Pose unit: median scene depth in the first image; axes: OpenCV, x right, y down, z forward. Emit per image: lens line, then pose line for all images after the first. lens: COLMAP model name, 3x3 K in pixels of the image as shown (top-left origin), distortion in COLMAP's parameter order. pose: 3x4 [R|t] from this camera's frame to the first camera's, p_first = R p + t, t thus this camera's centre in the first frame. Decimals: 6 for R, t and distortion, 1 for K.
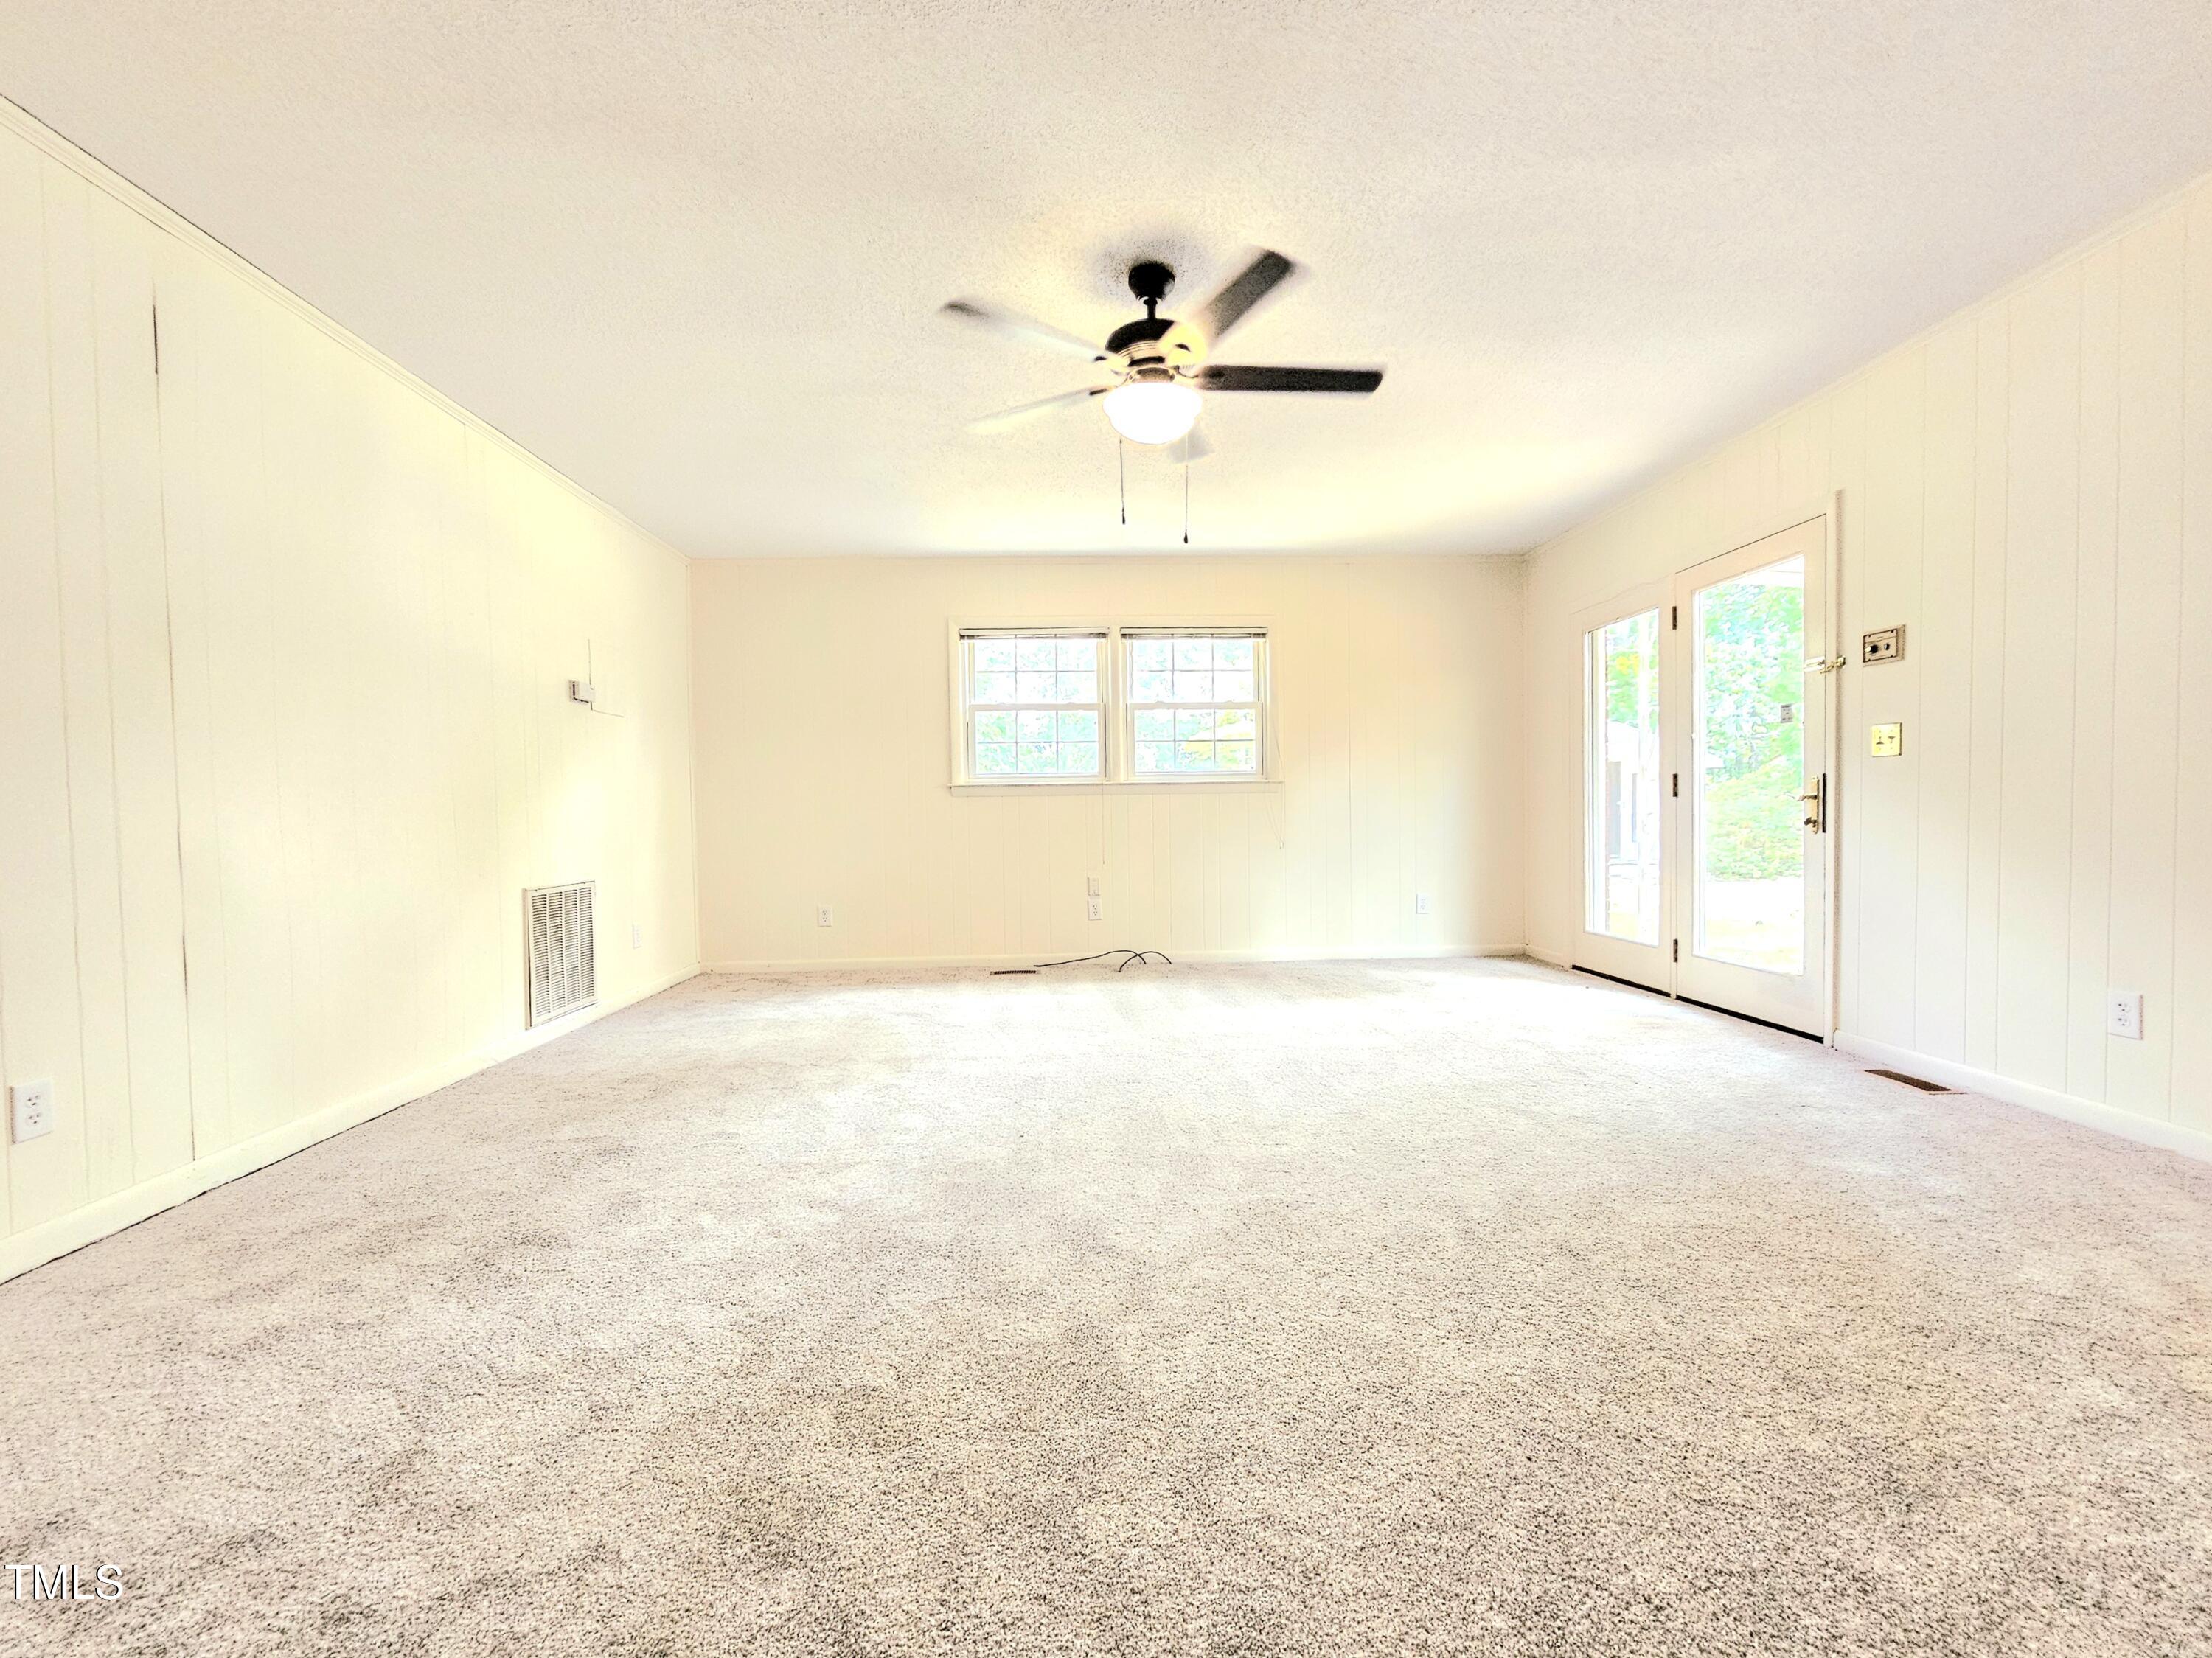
lens RADIAL K [[938.0, 0, 1110.5], [0, 938.0, 856.1], [0, 0, 1]] dist [-0.027087, -0.000484]
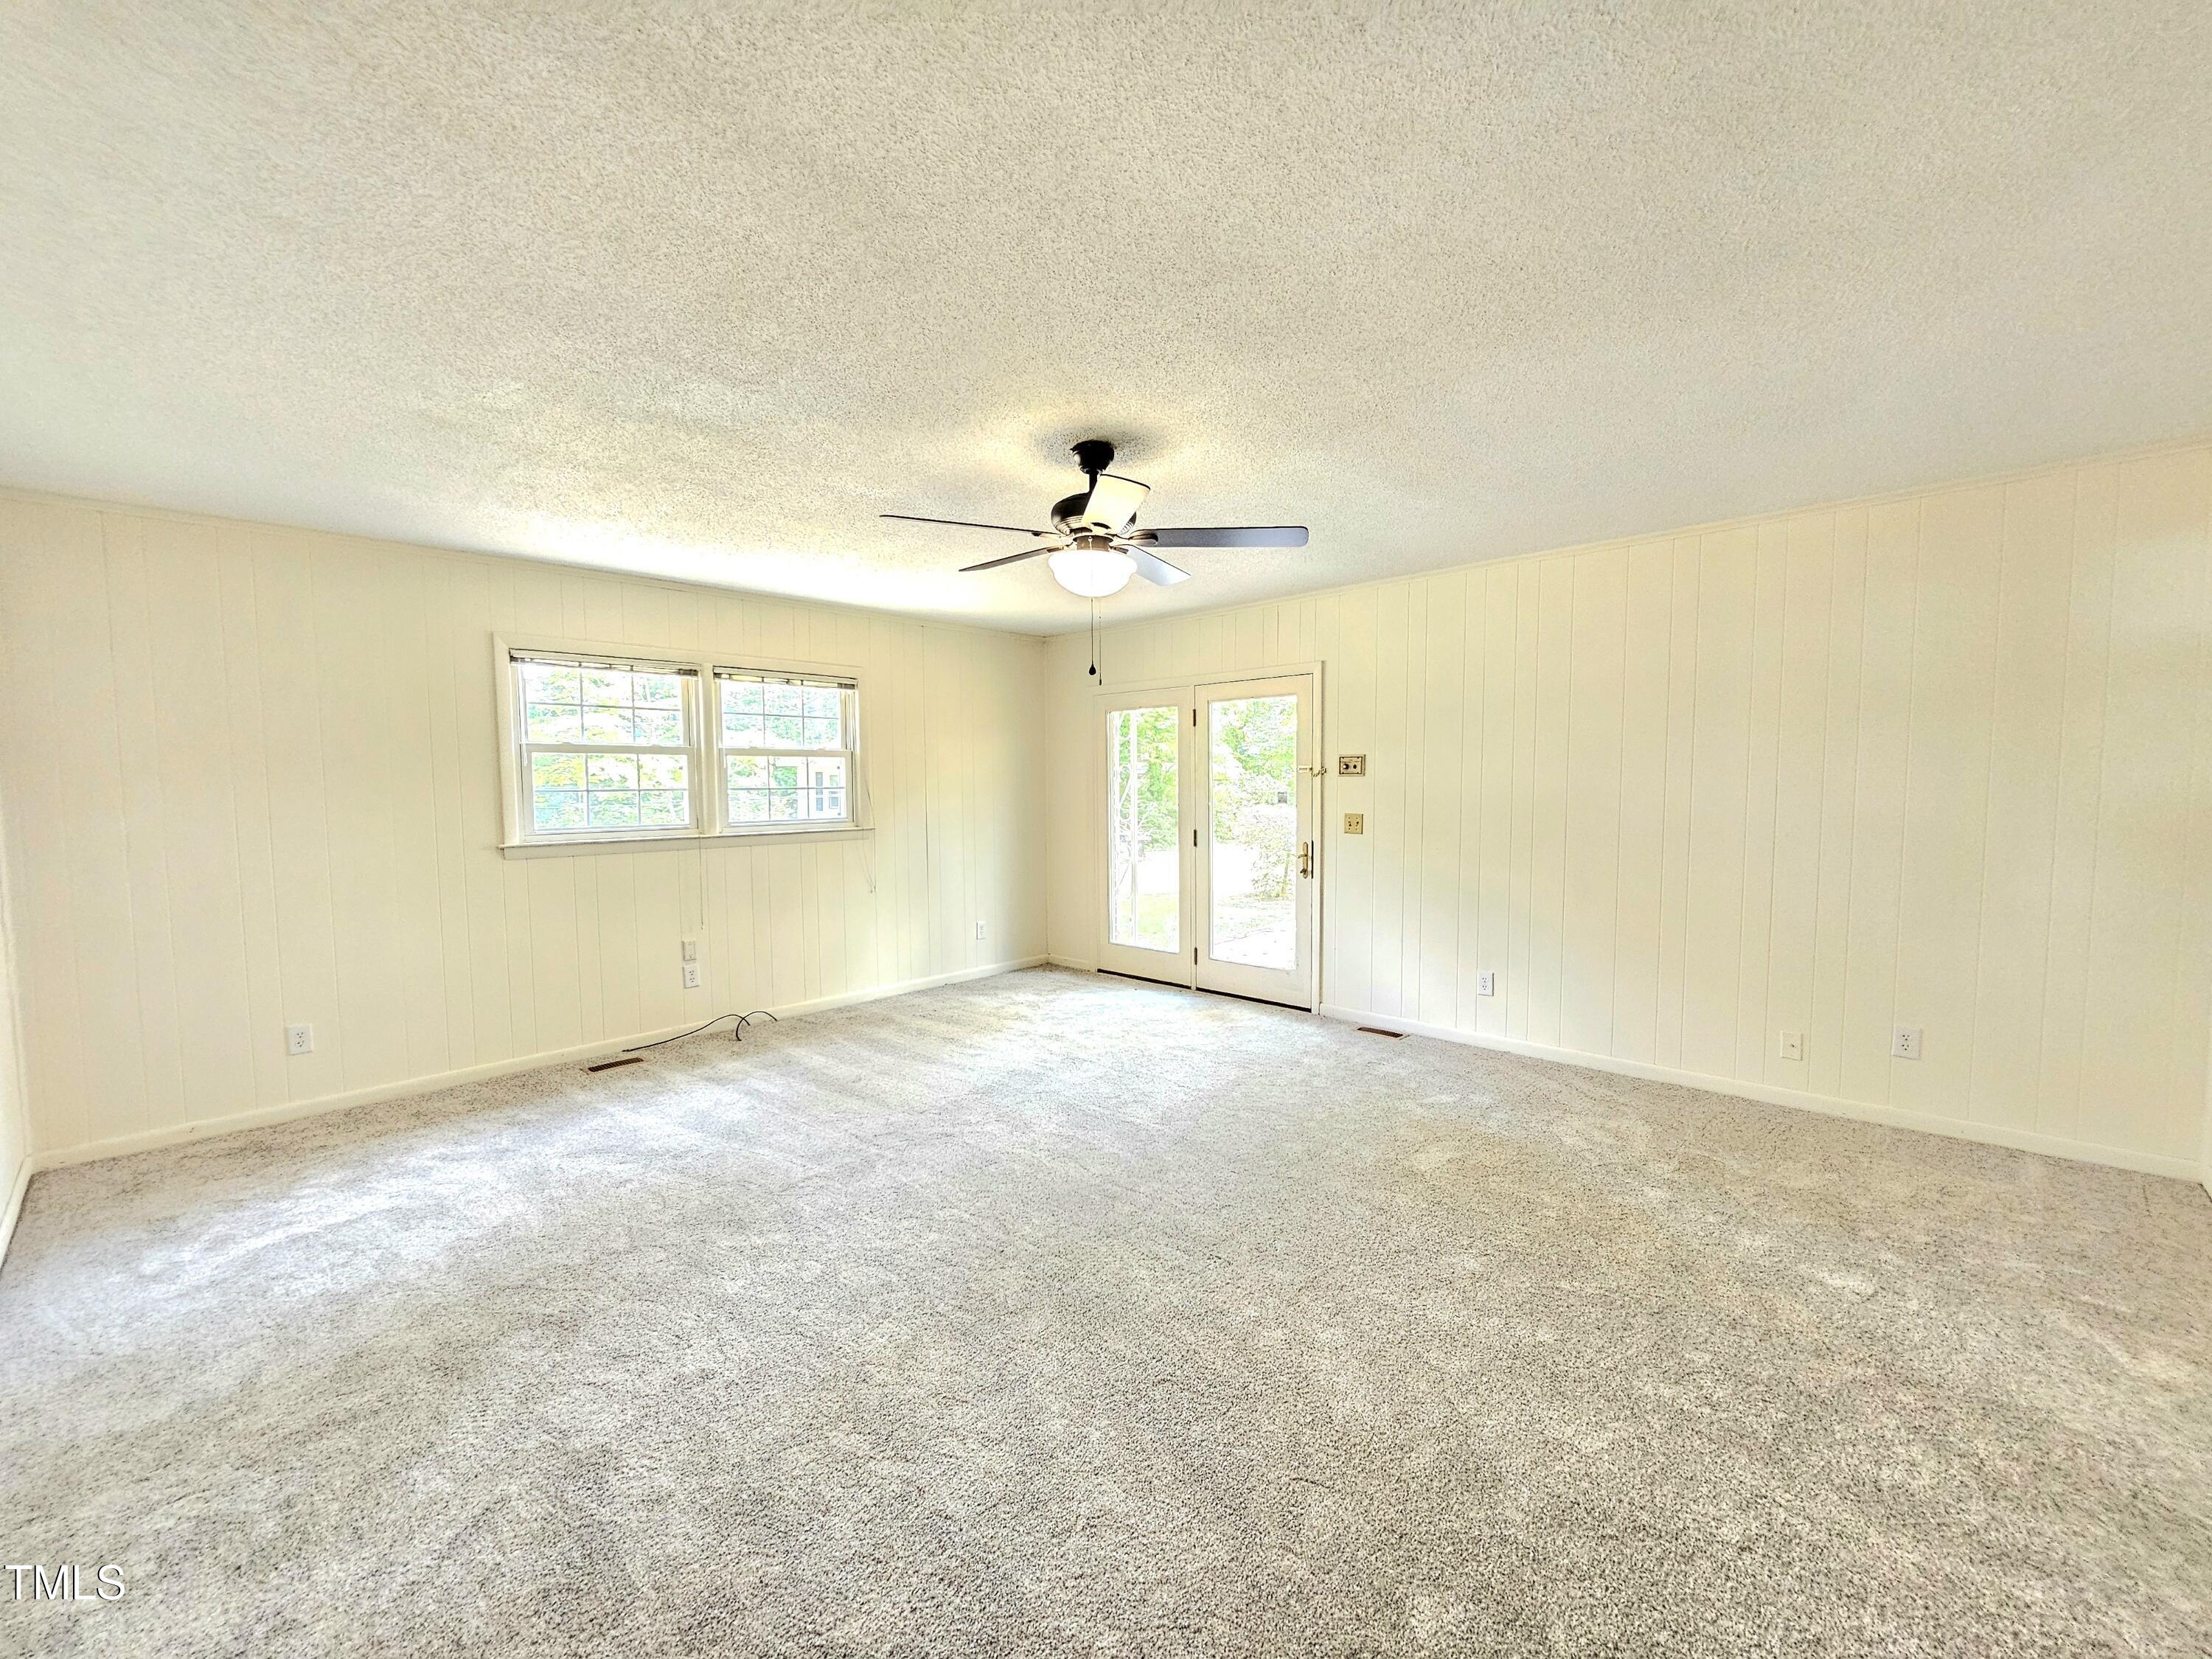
lens RADIAL K [[912.5, 0, 1115.2], [0, 912.5, 839.2], [0, 0, 1]] dist [0.000119, -0.005541]
pose [[0.710910, -0.035803, 0.702371, -0.453173], [0.025097, 0.999359, 0.025540, -0.116800], [-0.702835, -0.000529, 0.711352, 0.117770]]
